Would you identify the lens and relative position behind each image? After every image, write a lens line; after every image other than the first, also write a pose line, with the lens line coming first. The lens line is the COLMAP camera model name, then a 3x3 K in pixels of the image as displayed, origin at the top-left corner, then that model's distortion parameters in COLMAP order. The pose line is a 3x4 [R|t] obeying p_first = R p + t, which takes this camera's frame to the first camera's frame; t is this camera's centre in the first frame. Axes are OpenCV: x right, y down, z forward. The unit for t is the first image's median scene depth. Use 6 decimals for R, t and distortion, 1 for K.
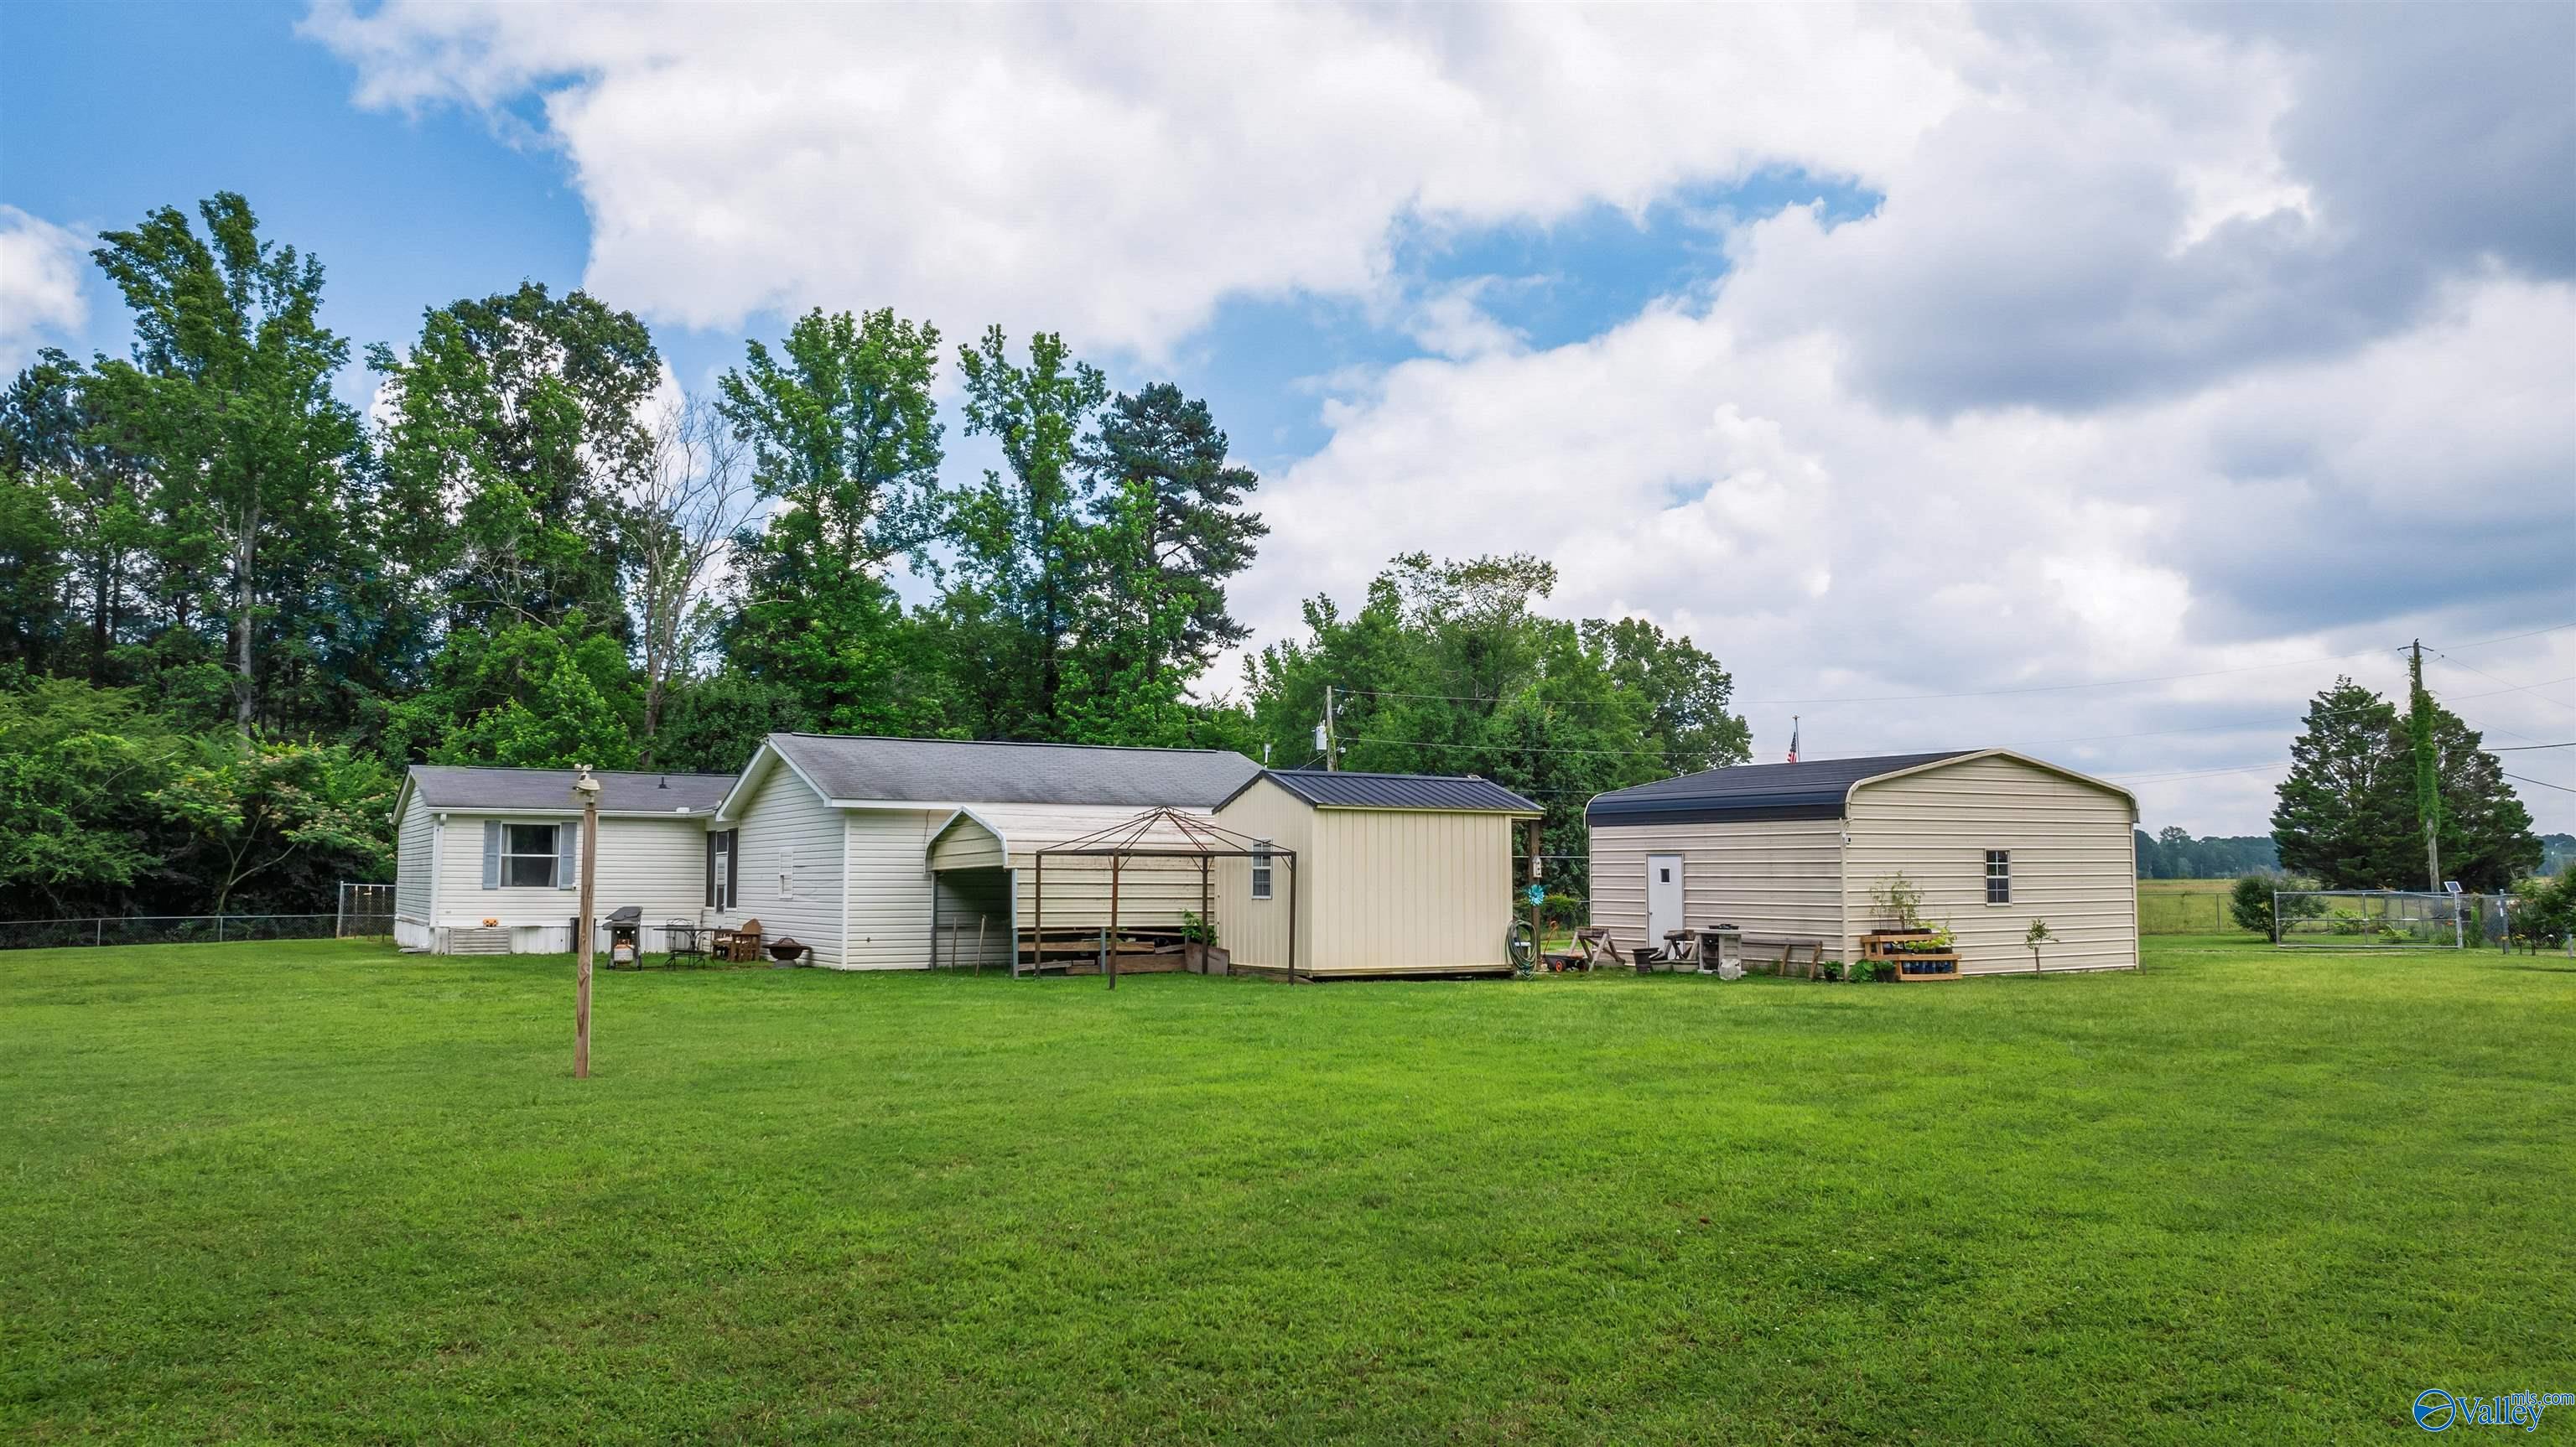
lens RADIAL K [[1849.6, 0, 1288.0], [0, 1849.6, 723.5], [0, 0, 1]] dist [0.046463, -0.001230]
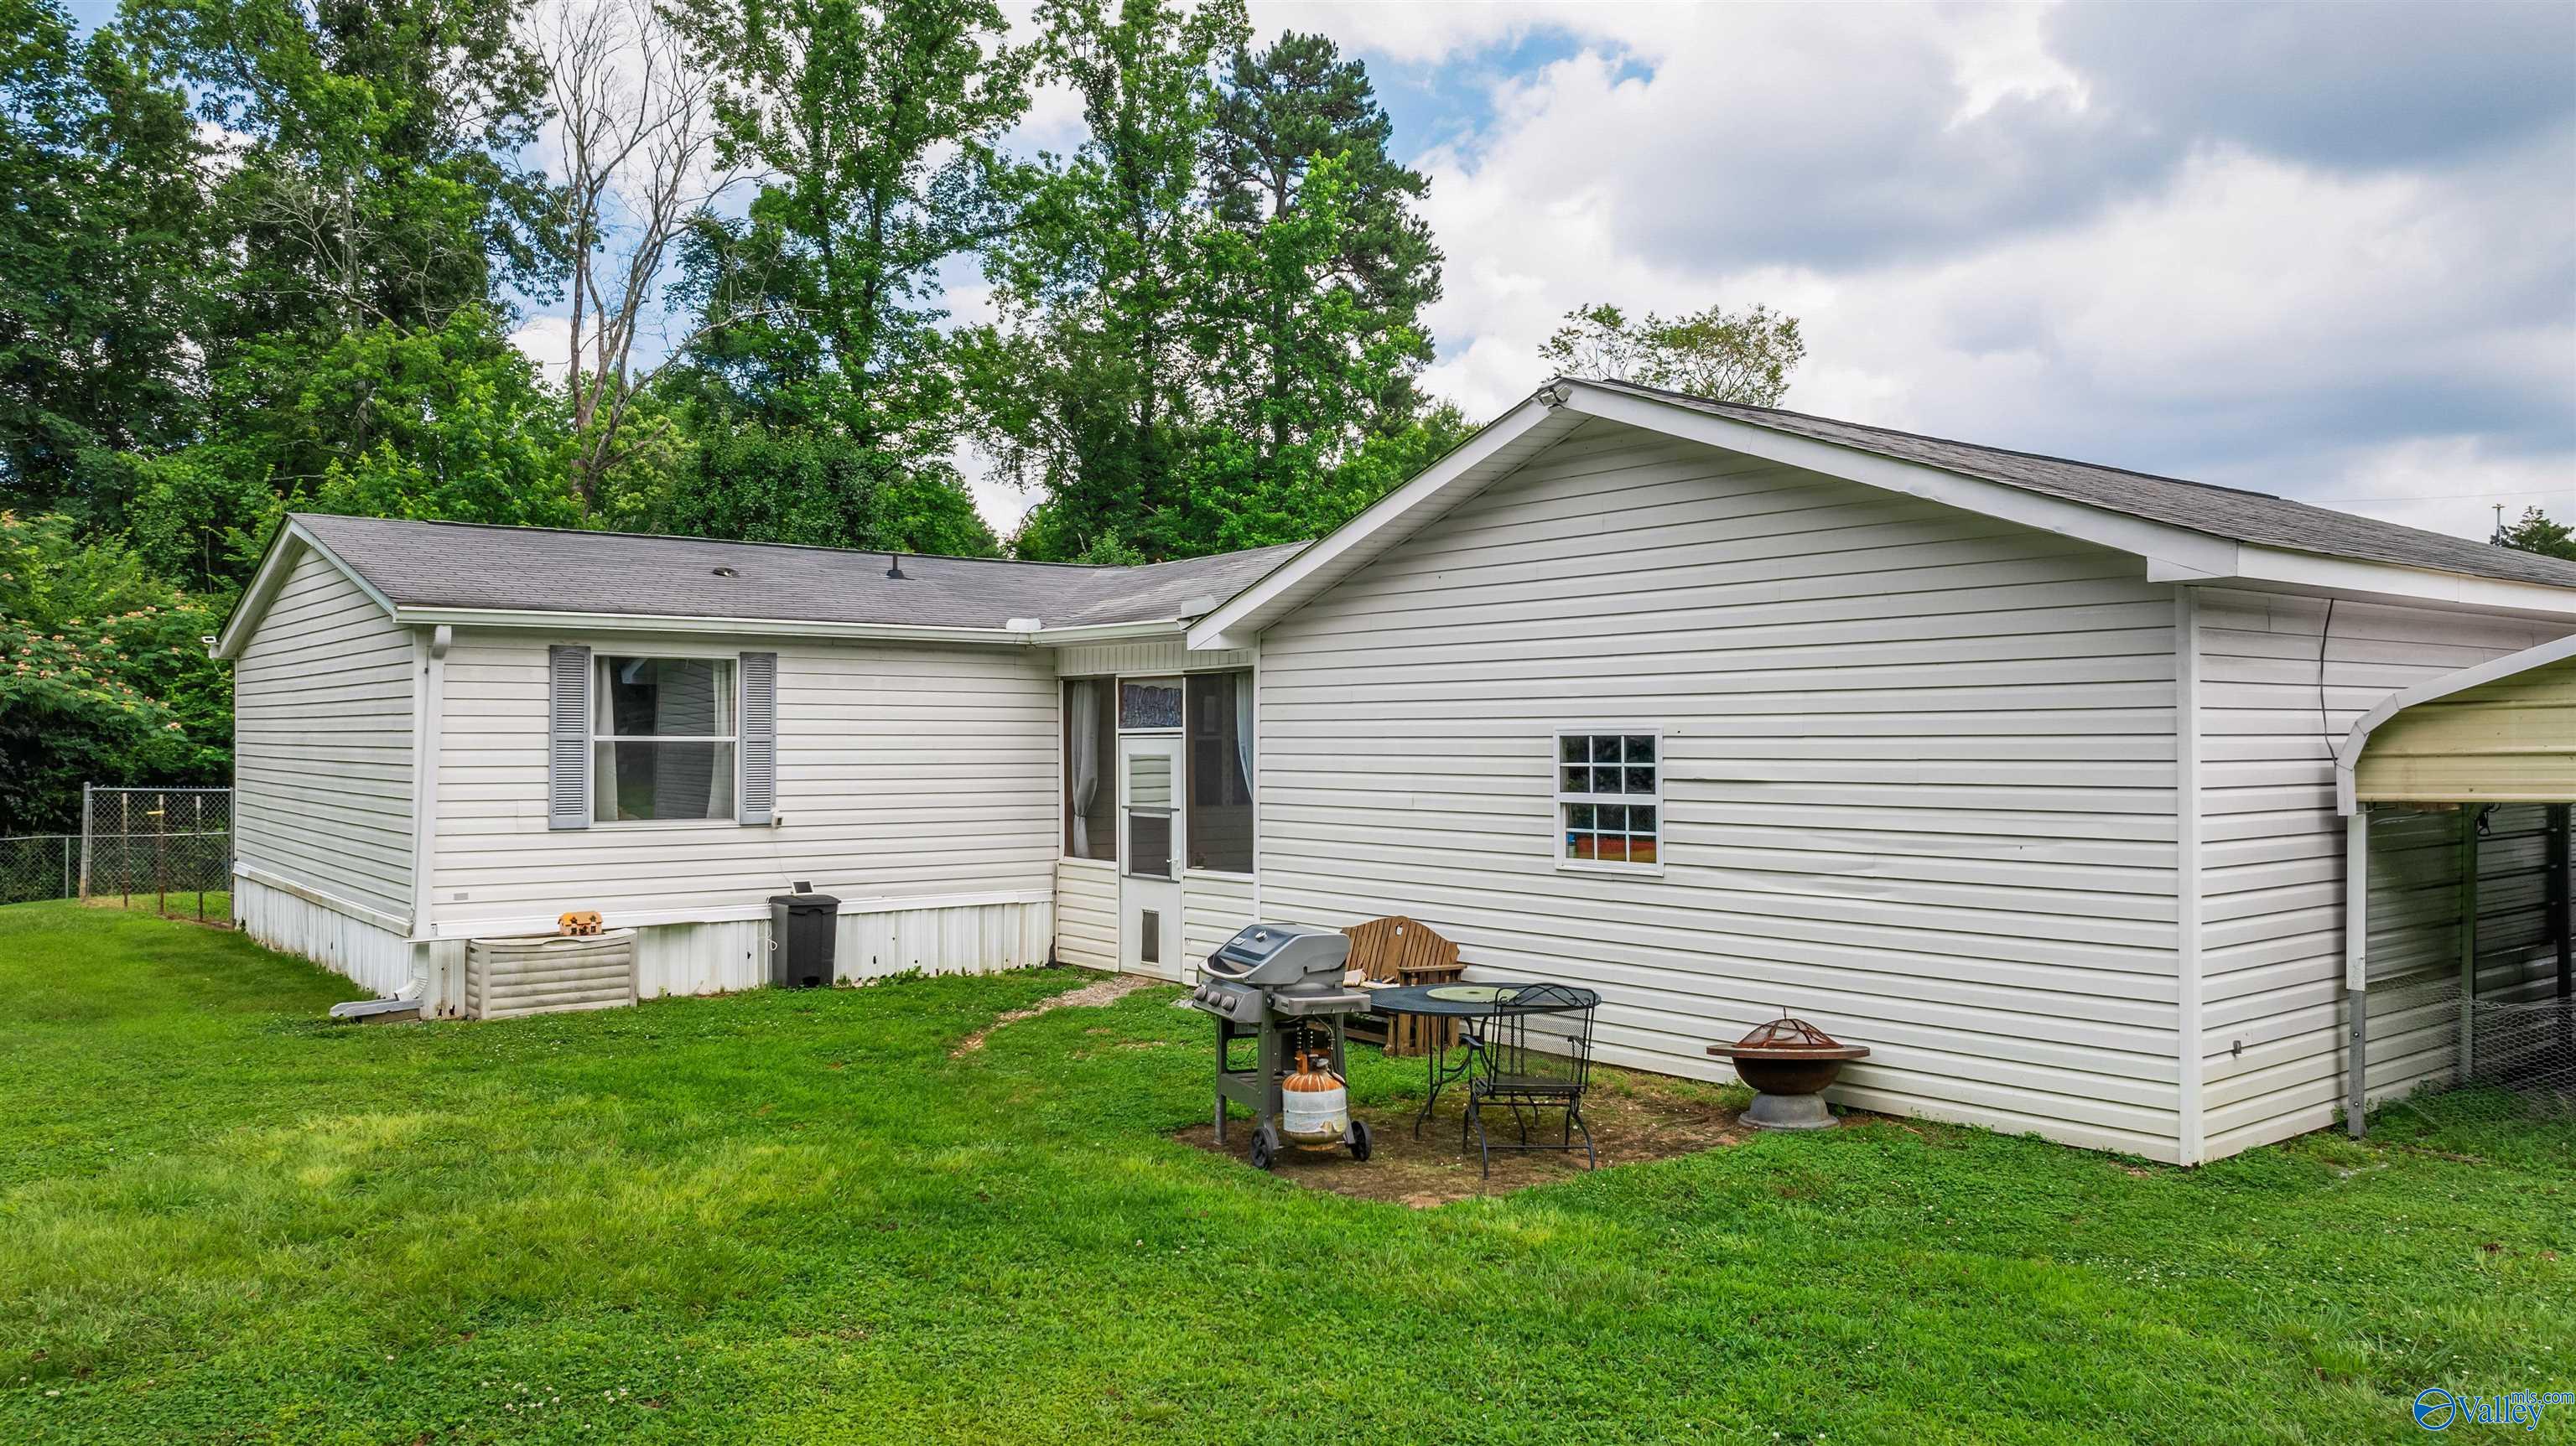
lens RADIAL K [[1797.5, 0, 1288.0], [0, 1797.5, 723.0], [0, 0, 1]] dist [-0.022152, 0.055758]
pose [[0.988645, -0.004328, 0.150206, -0.193858], [-0.007527, 0.996904, 0.078267, 0.022097], [-0.150080, -0.078508, 0.985552, 0.358659]]
